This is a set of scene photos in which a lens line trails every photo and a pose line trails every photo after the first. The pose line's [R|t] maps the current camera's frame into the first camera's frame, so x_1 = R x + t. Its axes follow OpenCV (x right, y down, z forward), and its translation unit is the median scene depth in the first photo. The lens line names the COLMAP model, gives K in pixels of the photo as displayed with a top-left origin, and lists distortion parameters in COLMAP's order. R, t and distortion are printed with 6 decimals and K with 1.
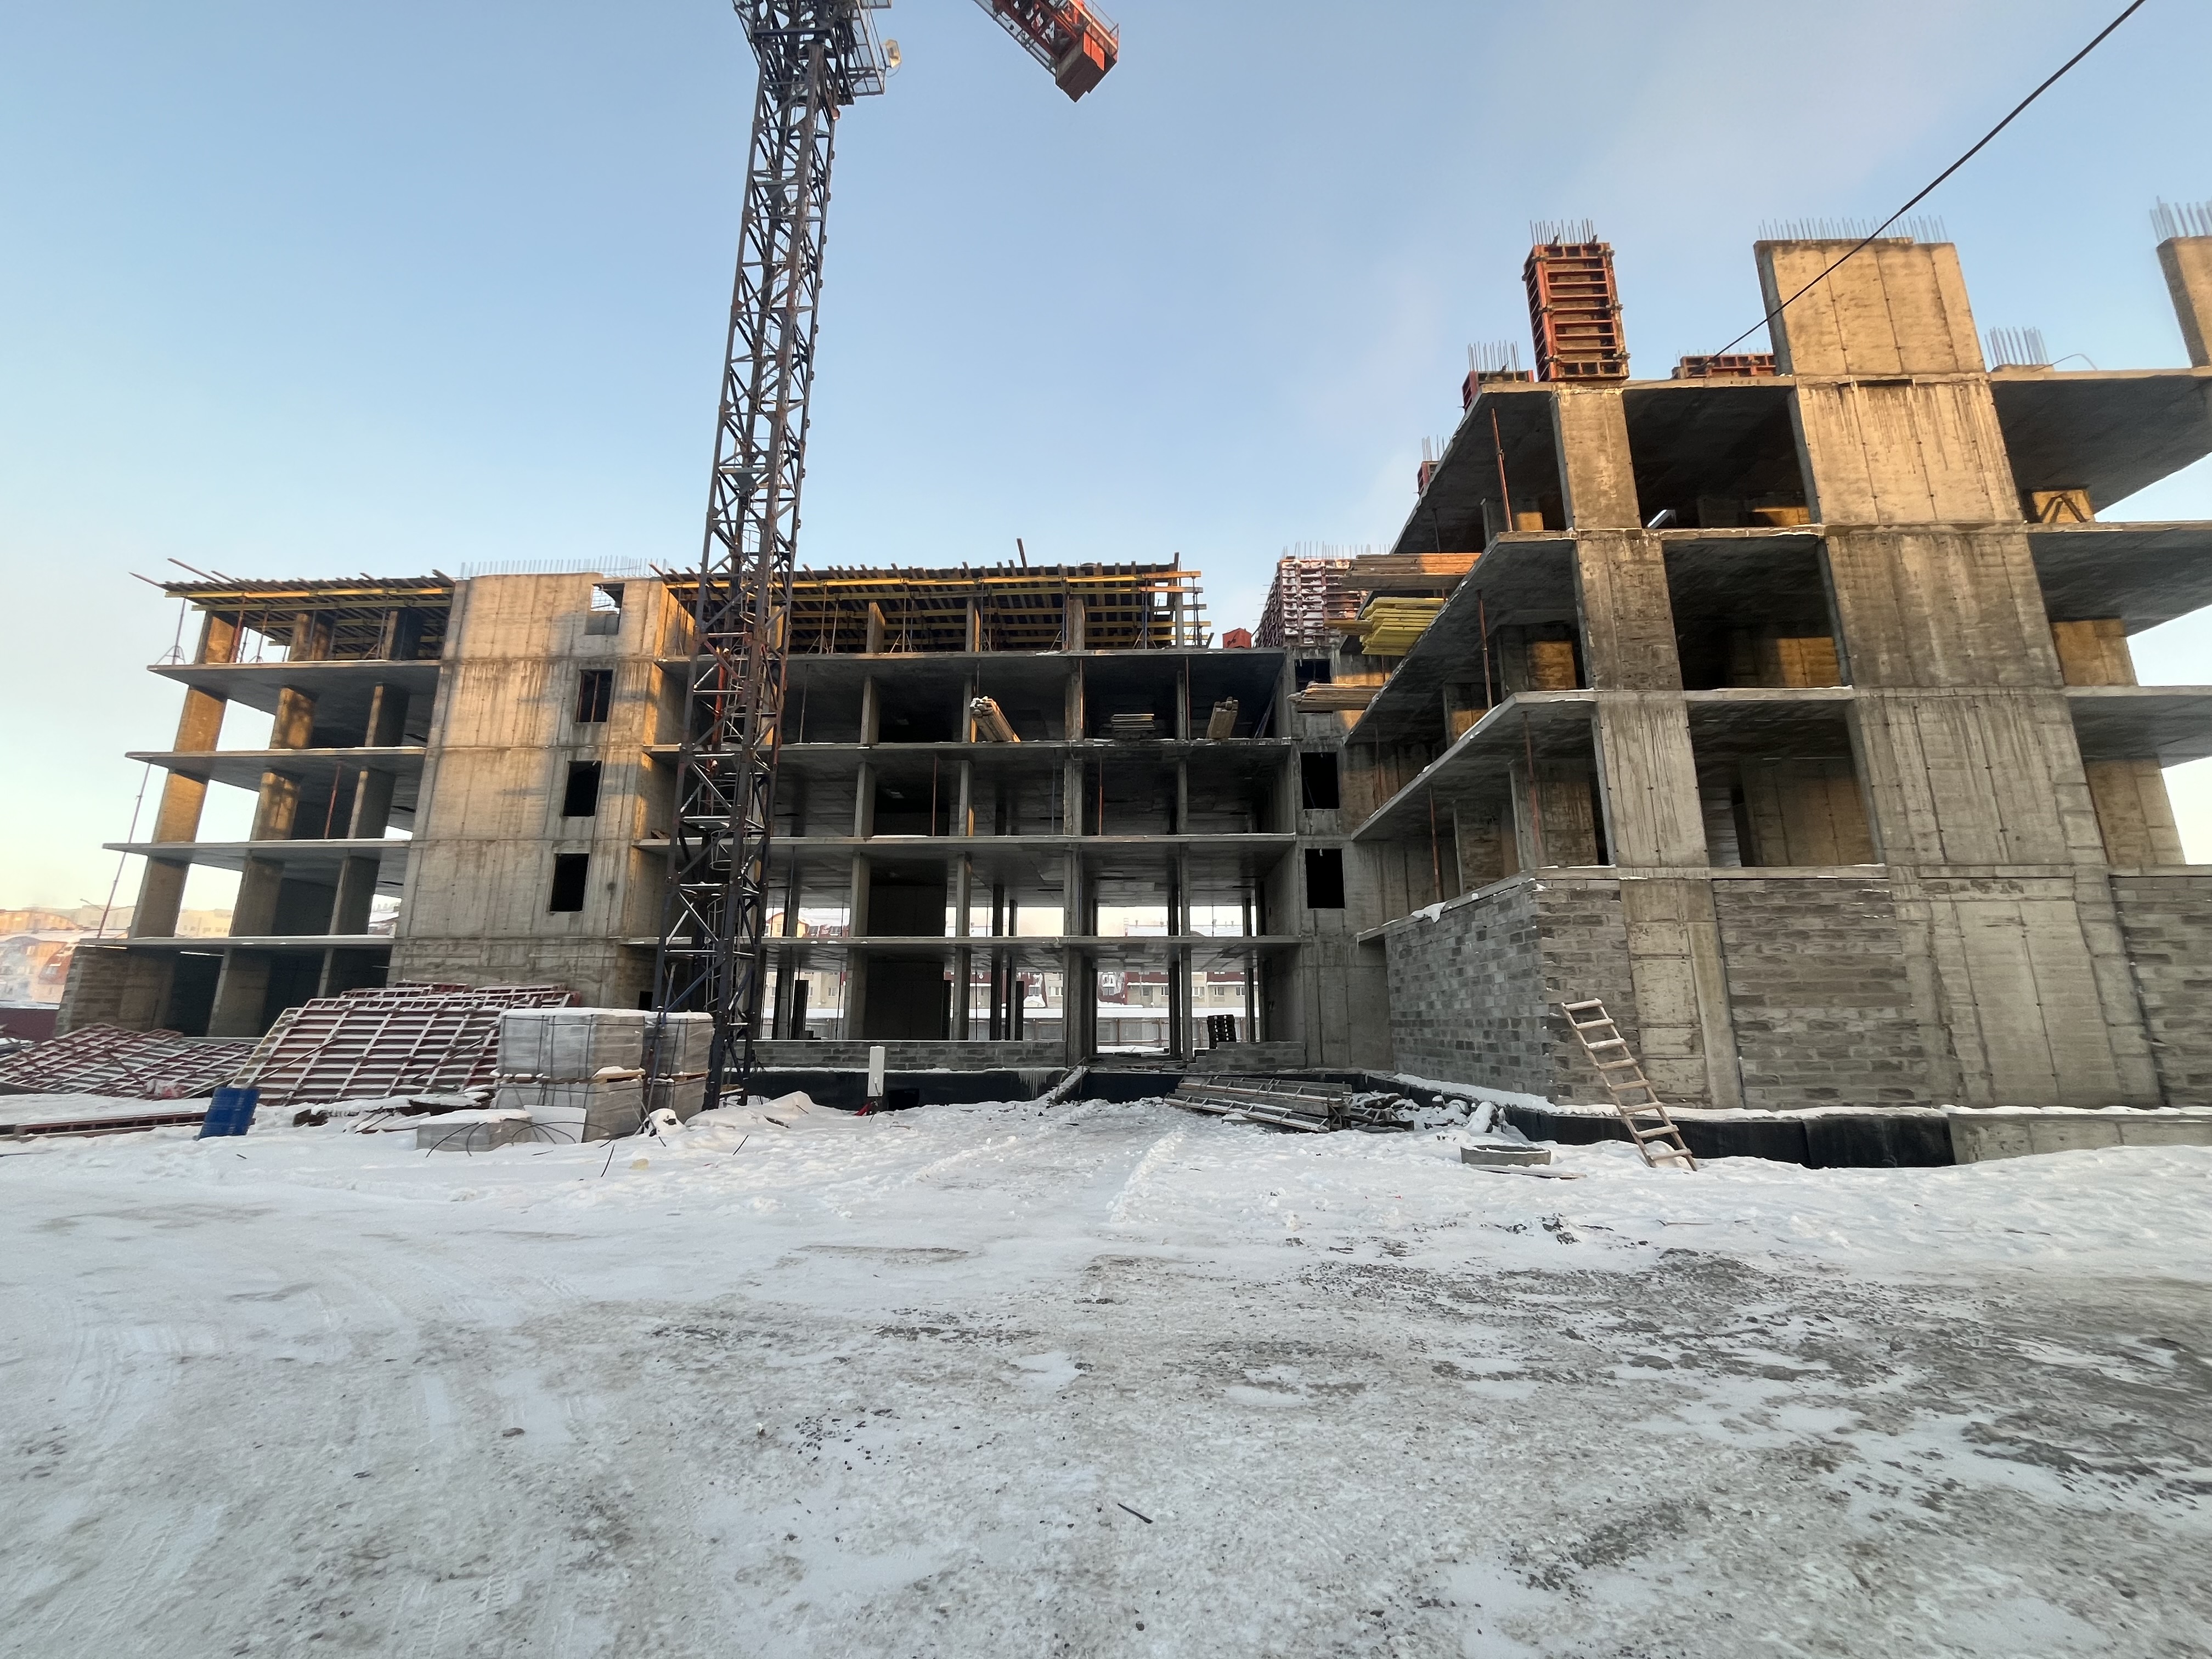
lens RADIAL K [[896.6, 0, 1103.0], [0, 896.6, 823.4], [0, 0, 1]] dist [-0.003859, -0.000081]
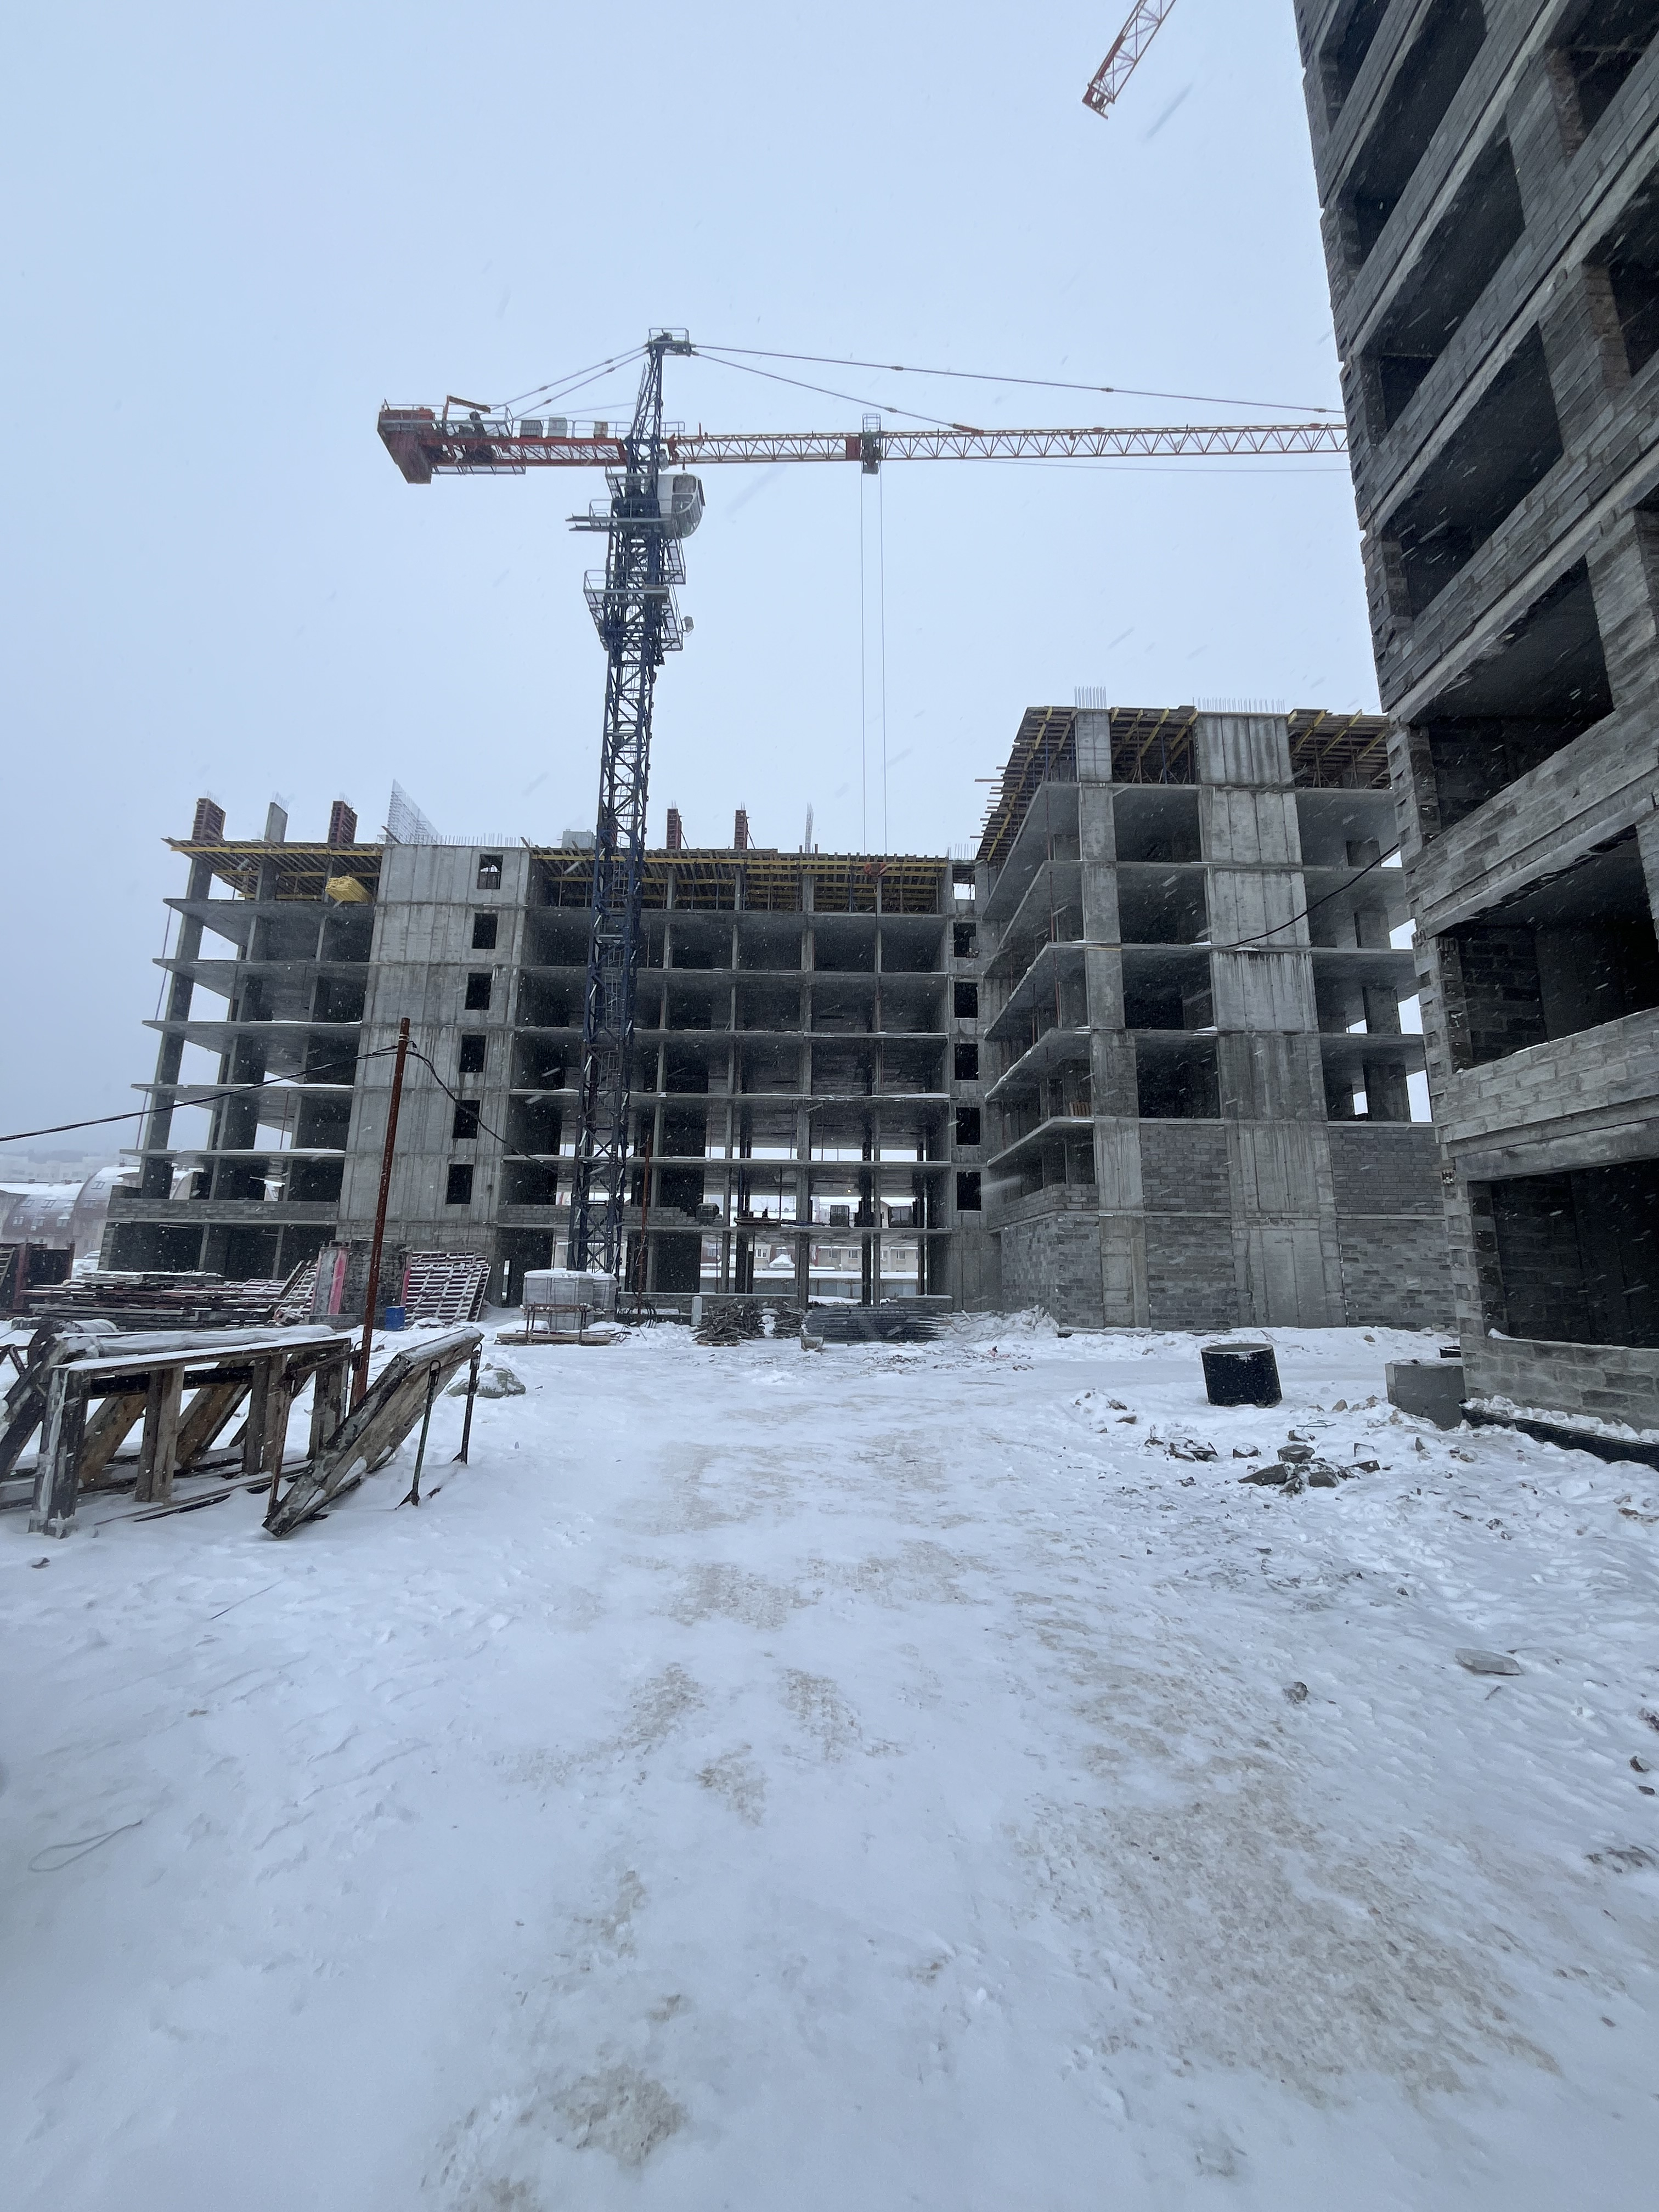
lens RADIAL K [[896.6, 0, 826.2], [0, 896.6, 1108.6], [0, 0, 1]] dist [-0.003859, -0.000081]
pose [[0.999070, 0.018332, 0.039015, -0.103813], [-0.019538, 0.999336, 0.030754, -0.212053], [-0.038425, -0.031488, 0.998765, -0.900177]]
